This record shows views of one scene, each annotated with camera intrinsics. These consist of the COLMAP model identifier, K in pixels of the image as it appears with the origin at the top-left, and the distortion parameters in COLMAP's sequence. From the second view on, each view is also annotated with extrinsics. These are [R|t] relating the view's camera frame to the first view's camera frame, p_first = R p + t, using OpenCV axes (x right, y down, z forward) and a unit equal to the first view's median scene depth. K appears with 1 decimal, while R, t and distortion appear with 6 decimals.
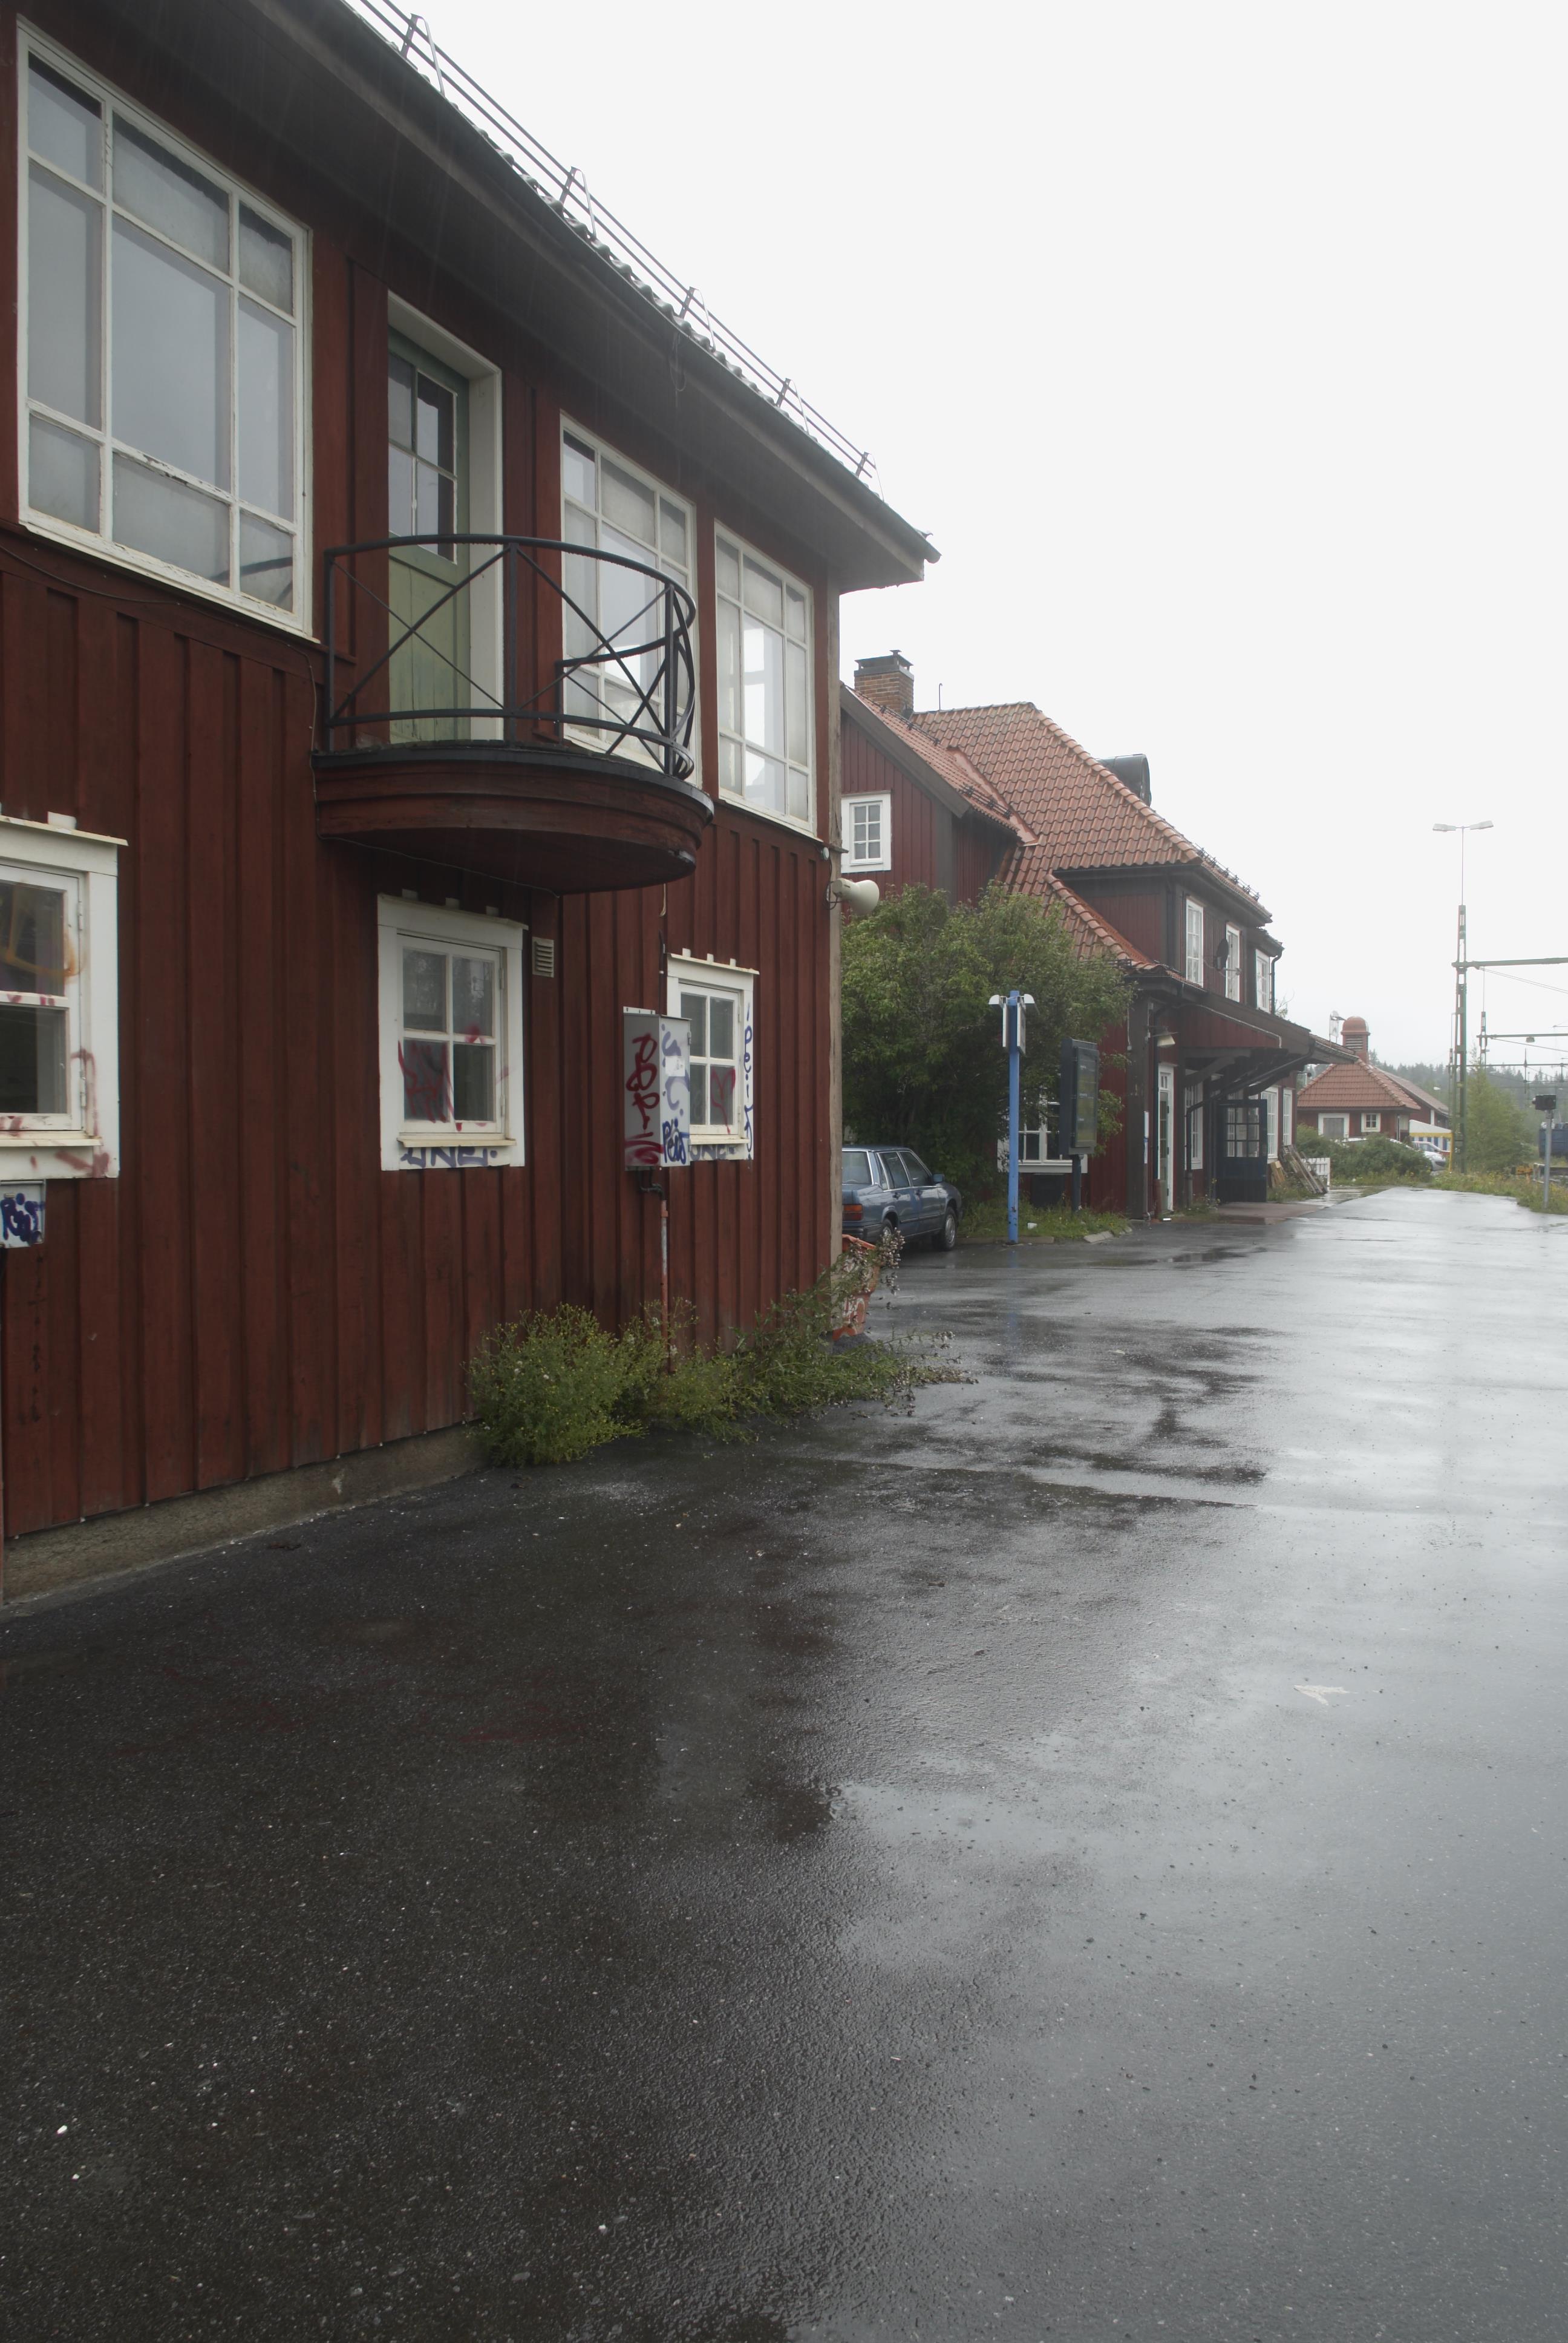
lens RADIAL K [[1727.8, 0, 784.0], [0, 1727.8, 1171.5], [0, 0, 1]] dist [-0.033548, -0.001543]
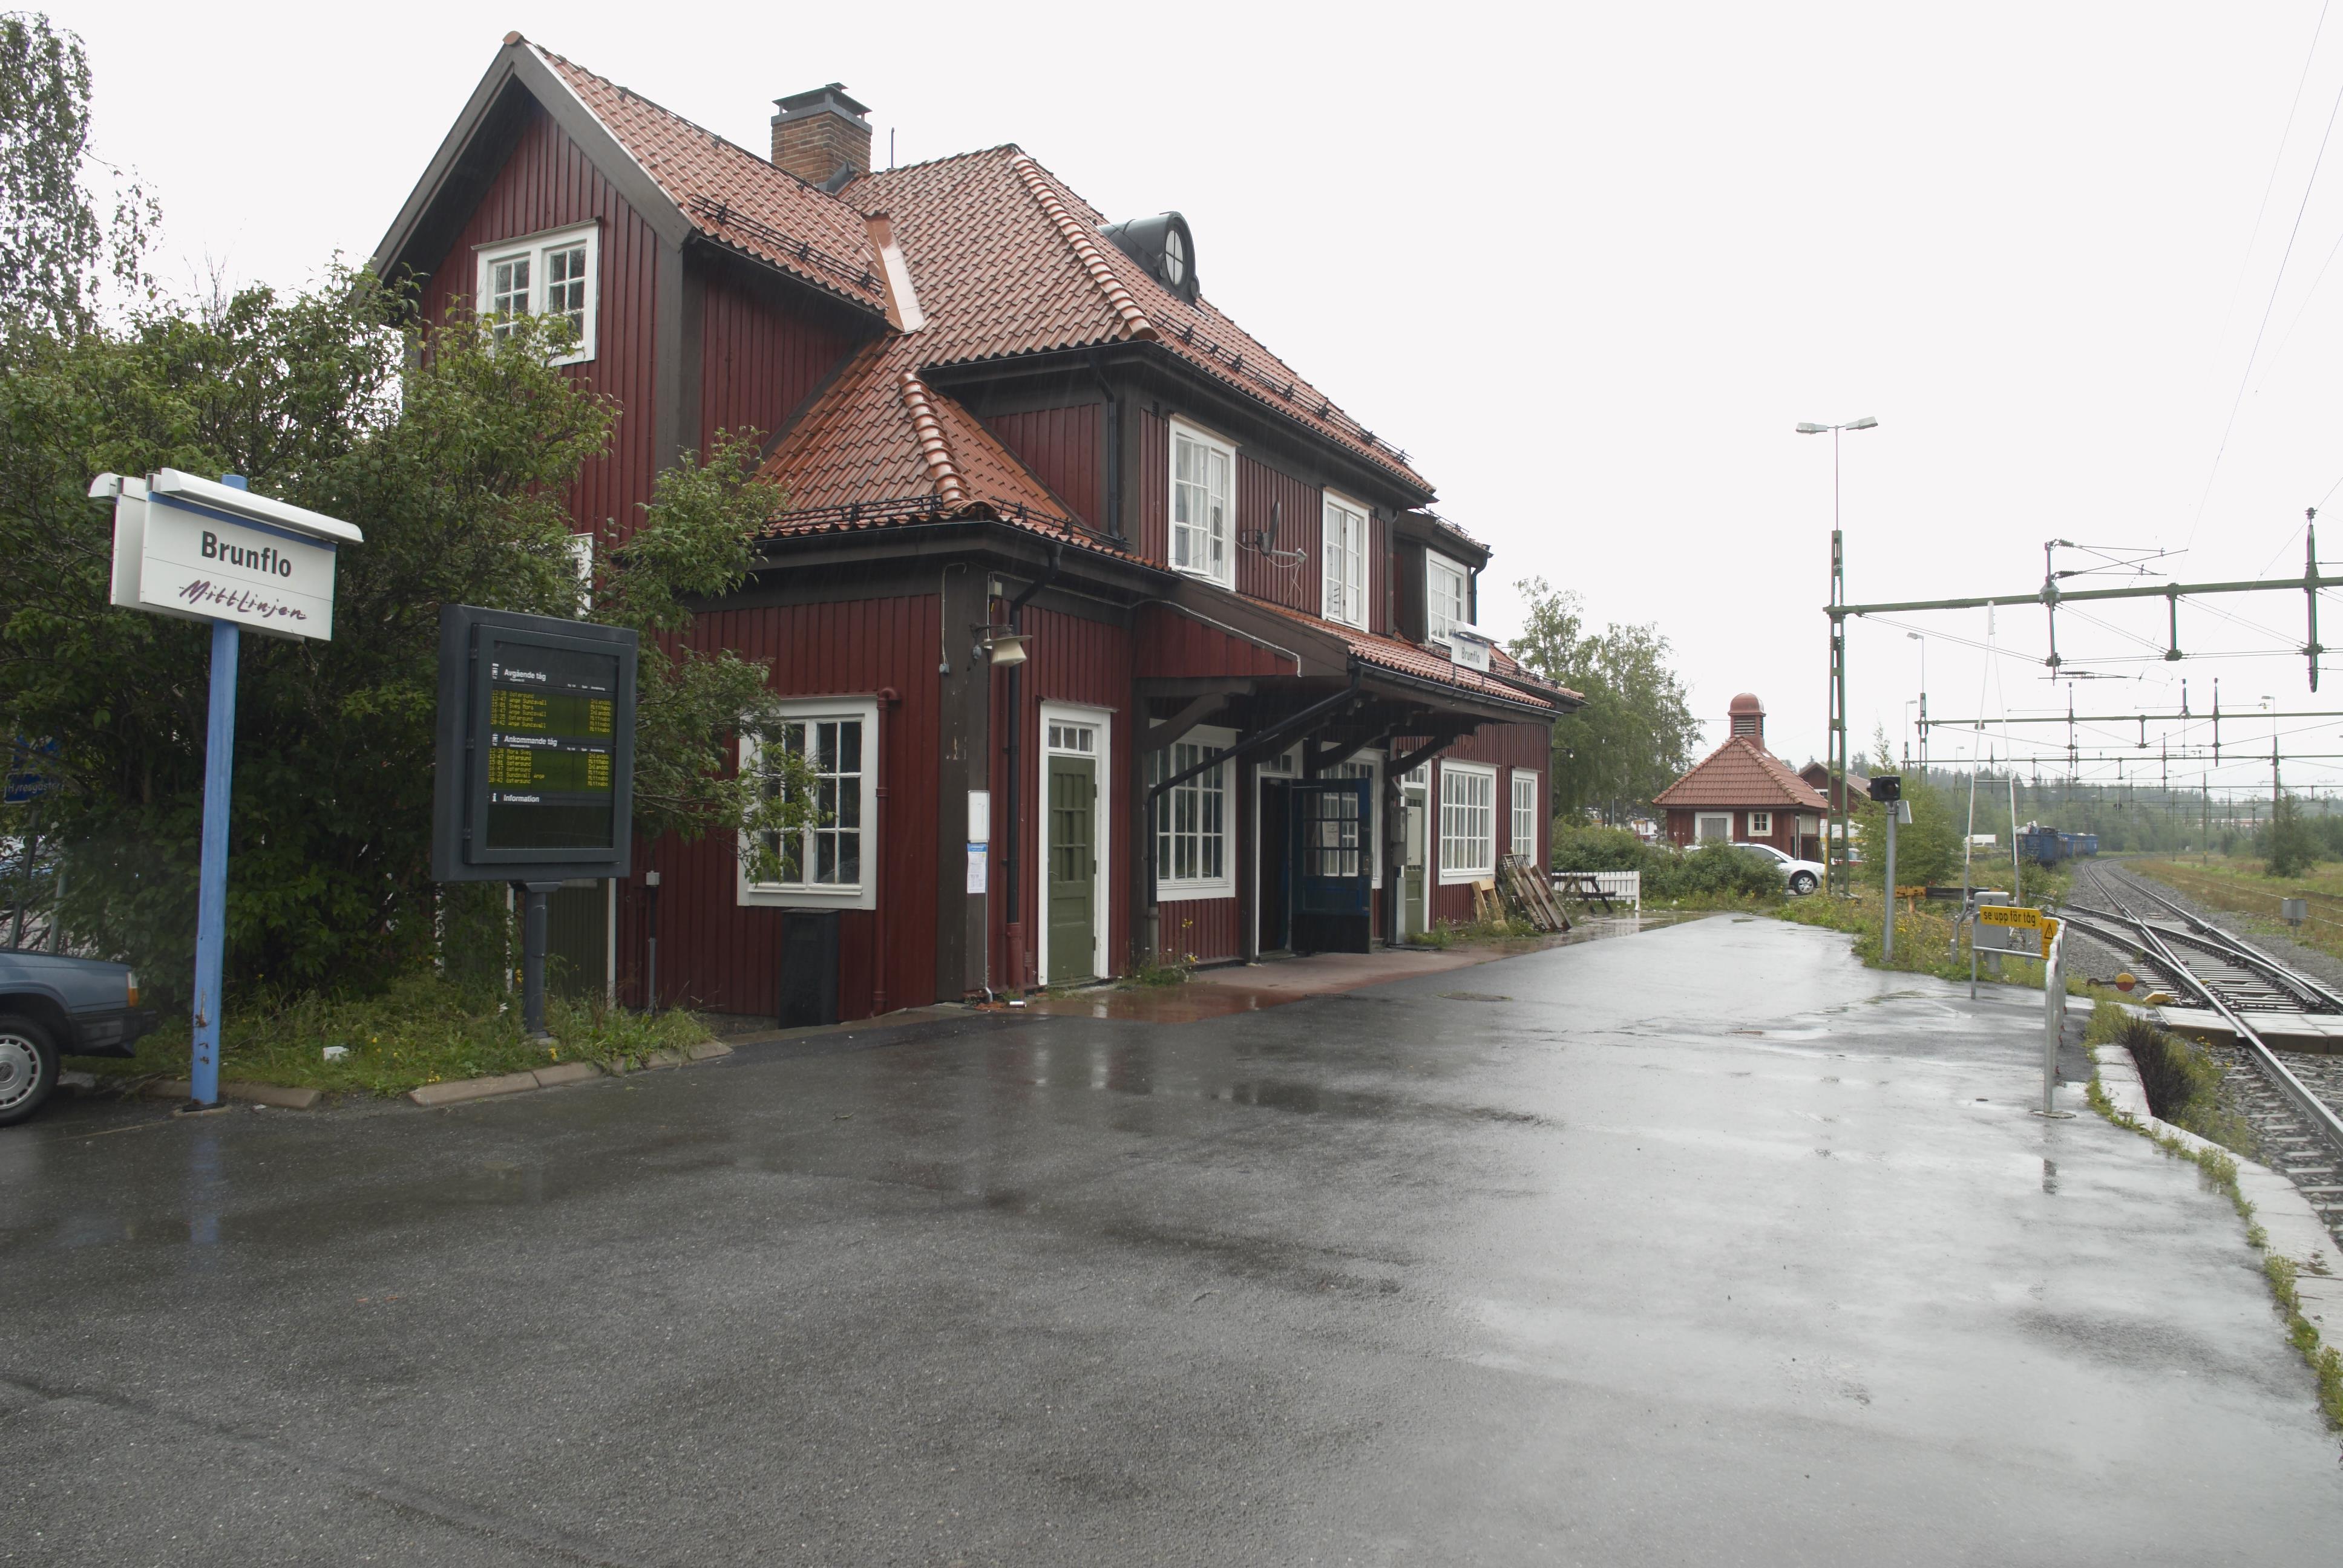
lens RADIAL K [[1727.0, 0, 1171.5], [0, 1727.0, 784.0], [0, 0, 1]] dist [-0.055540, -0.000570]
pose [[0.998223, 0.006183, -0.059268, 0.285716], [-0.009176, 0.998689, -0.050358, -0.011163], [0.058879, 0.050812, 0.996971, 0.472284]]
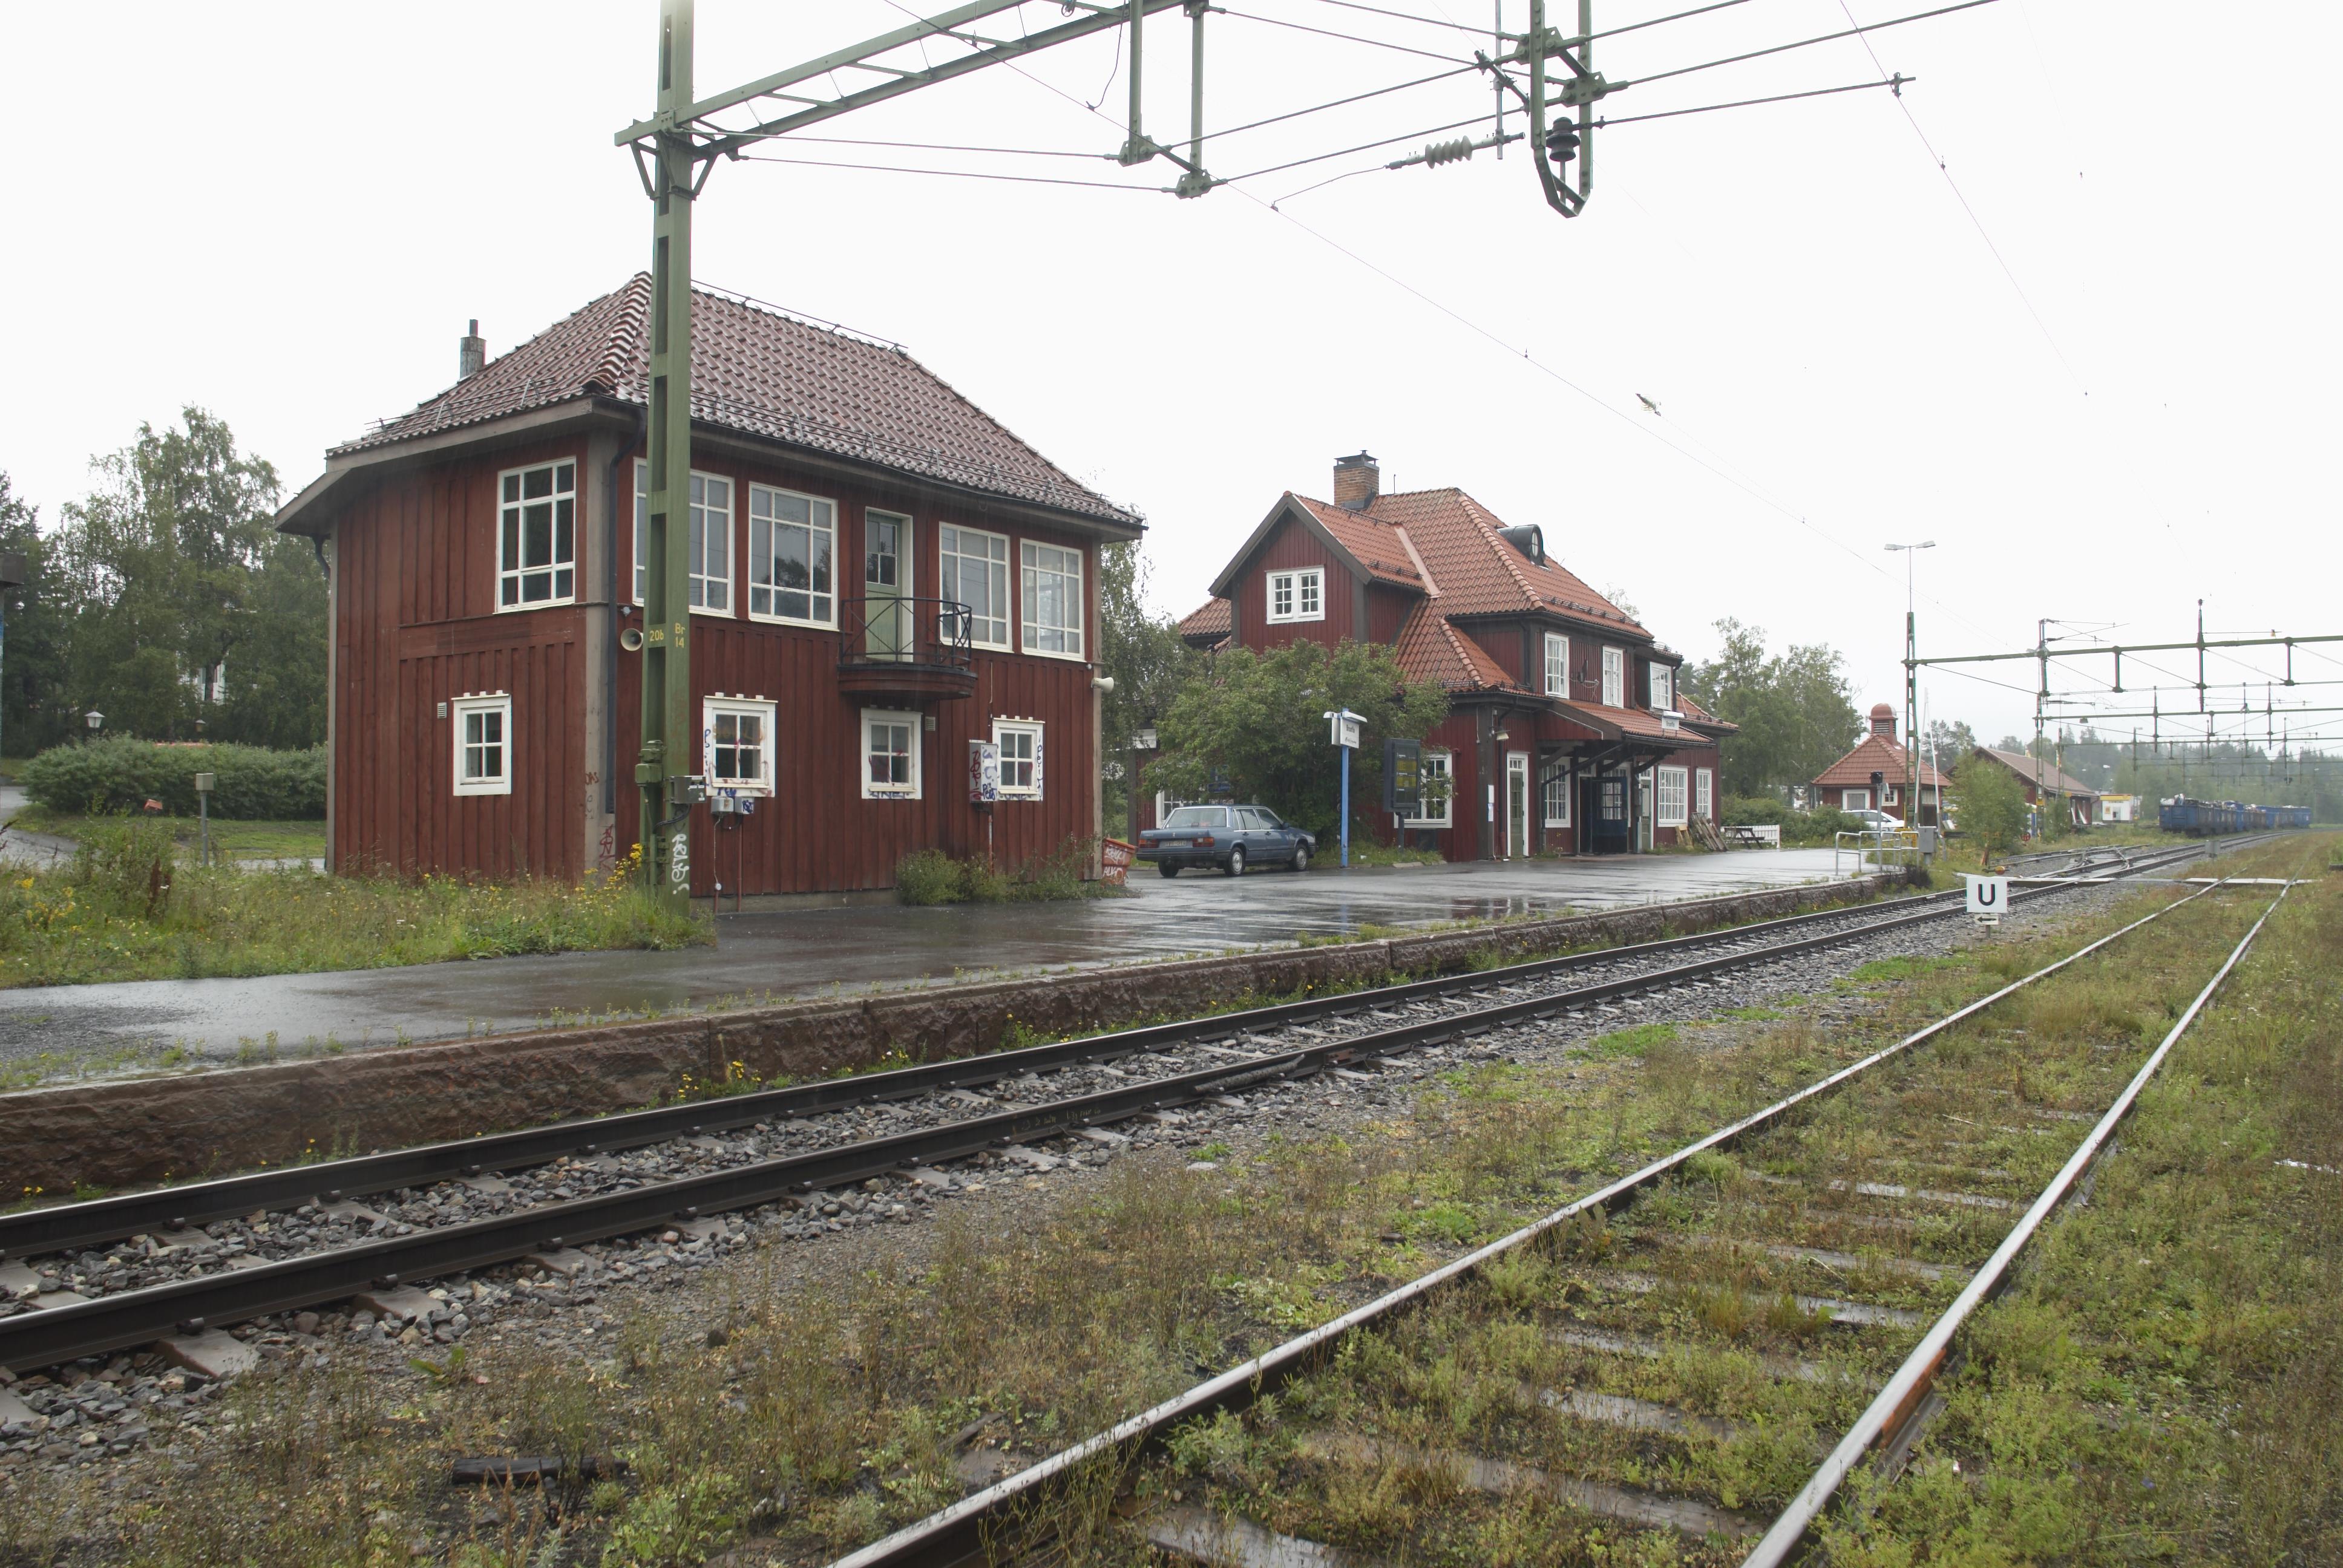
lens RADIAL K [[1727.8, 0, 1218.8], [0, 1727.8, 783.4], [0, 0, 1]] dist [-0.033548, -0.001543]
pose [[0.987902, -0.005497, -0.154981, 0.200467], [-0.000927, 0.999144, -0.041347, 0.022842], [0.155075, 0.040991, 0.987052, -0.443770]]
